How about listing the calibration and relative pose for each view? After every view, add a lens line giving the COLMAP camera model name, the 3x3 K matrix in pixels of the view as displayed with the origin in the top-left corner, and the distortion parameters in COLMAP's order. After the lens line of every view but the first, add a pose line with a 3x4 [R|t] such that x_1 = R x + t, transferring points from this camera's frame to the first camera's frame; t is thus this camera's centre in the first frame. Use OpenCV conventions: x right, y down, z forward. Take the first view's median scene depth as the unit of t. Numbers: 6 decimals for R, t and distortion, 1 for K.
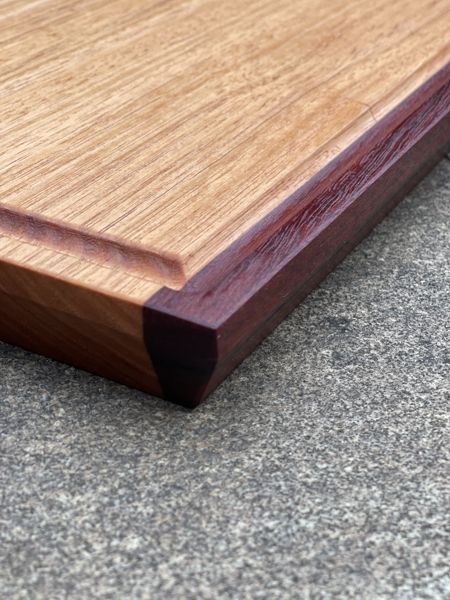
lens RADIAL K [[1159.1, 0, 222.3], [0, 1159.1, 286.7], [0, 0, 1]] dist [0.070829, 0.314928]
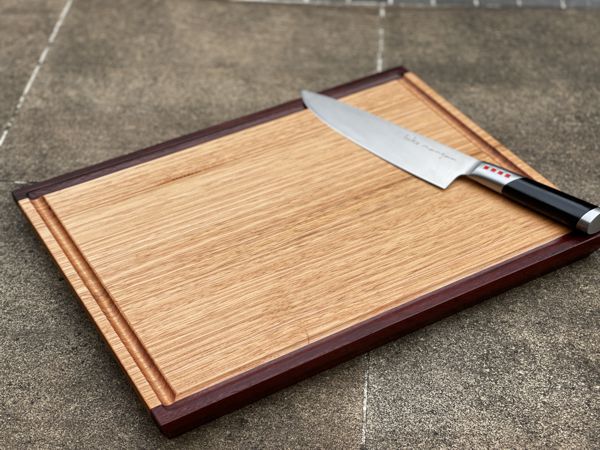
lens RADIAL K [[1115.2, 0, 301.4], [0, 1115.2, 225.2], [0, 0, 1]] dist [0.228163, -0.248506]
pose [[0.856523, 0.295271, -0.423301, 1.371473], [-0.225147, 0.951788, 0.208345, -1.139476], [0.464412, -0.083148, 0.881708, -1.467821]]
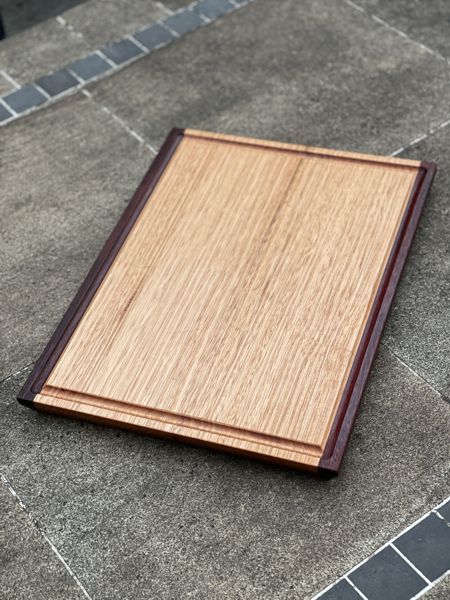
lens RADIAL K [[1113.1, 0, 225.0], [0, 1113.1, 300.0], [0, 0, 1]] dist [0.200636, 0.139663]
pose [[0.977466, -0.209966, 0.021773, -0.313693], [0.195136, 0.938102, 0.286160, -1.551173], [-0.080509, -0.275463, 0.957935, -2.335001]]
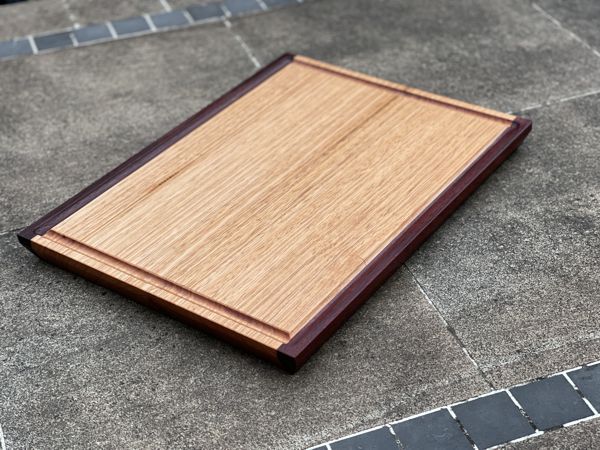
lens RADIAL K [[1113.1, 0, 305.1], [0, 1113.1, 225.5], [0, 0, 1]] dist [0.200636, 0.139663]
pose [[0.989786, -0.002585, -0.142540, 0.480501], [0.017217, 0.994685, 0.101515, -0.668336], [0.141520, -0.102932, 0.984569, -2.232588]]
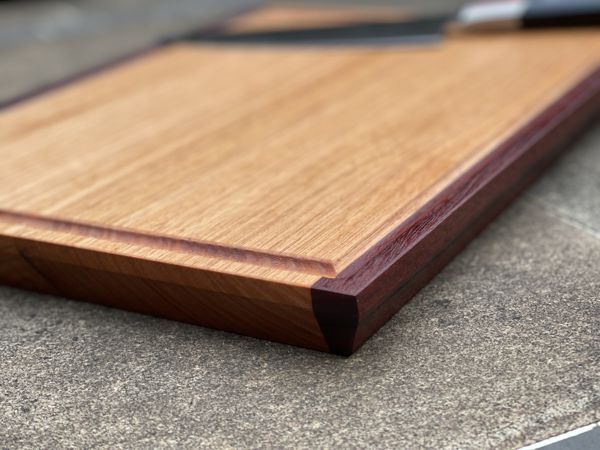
lens RADIAL K [[1145.0, 0, 300.0], [0, 1145.0, 225.0], [0, 0, 1]] dist [0.133478, 0.148020]
pose [[0.992525, -0.096622, -0.074557, 0.040853], [0.084914, 0.985518, -0.146775, 0.146275], [0.087659, 0.139347, 0.986356, -0.537994]]
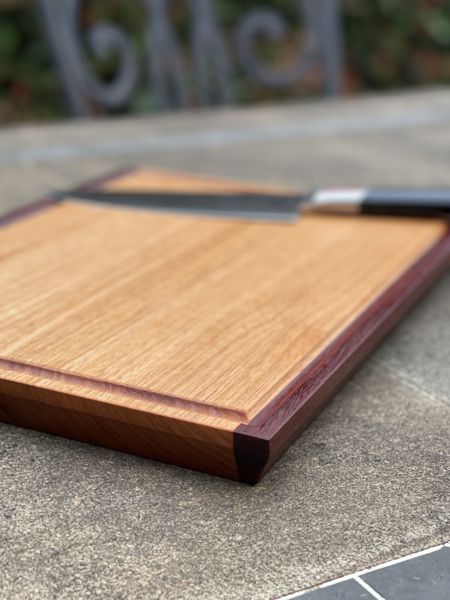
lens RADIAL K [[1127.4, 0, 223.4], [0, 1127.4, 300.6], [0, 0, 1]] dist [0.135043, 0.274318]
pose [[0.997791, -0.032810, 0.057772, -0.177315], [0.042196, 0.984610, -0.169593, 0.116315], [-0.051319, 0.171656, 0.983819, -0.978652]]
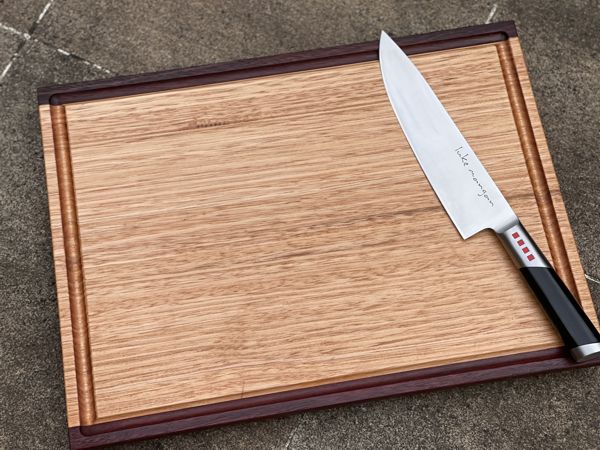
lens RADIAL K [[1122.2, 0, 309.0], [0, 1122.2, 225.1], [0, 0, 1]] dist [0.215739, -0.297562]
pose [[0.619941, 0.716667, -0.319471, 0.951102], [-0.382941, 0.631714, 0.674013, -2.702067], [0.684857, -0.295510, 0.666066, -0.579219]]
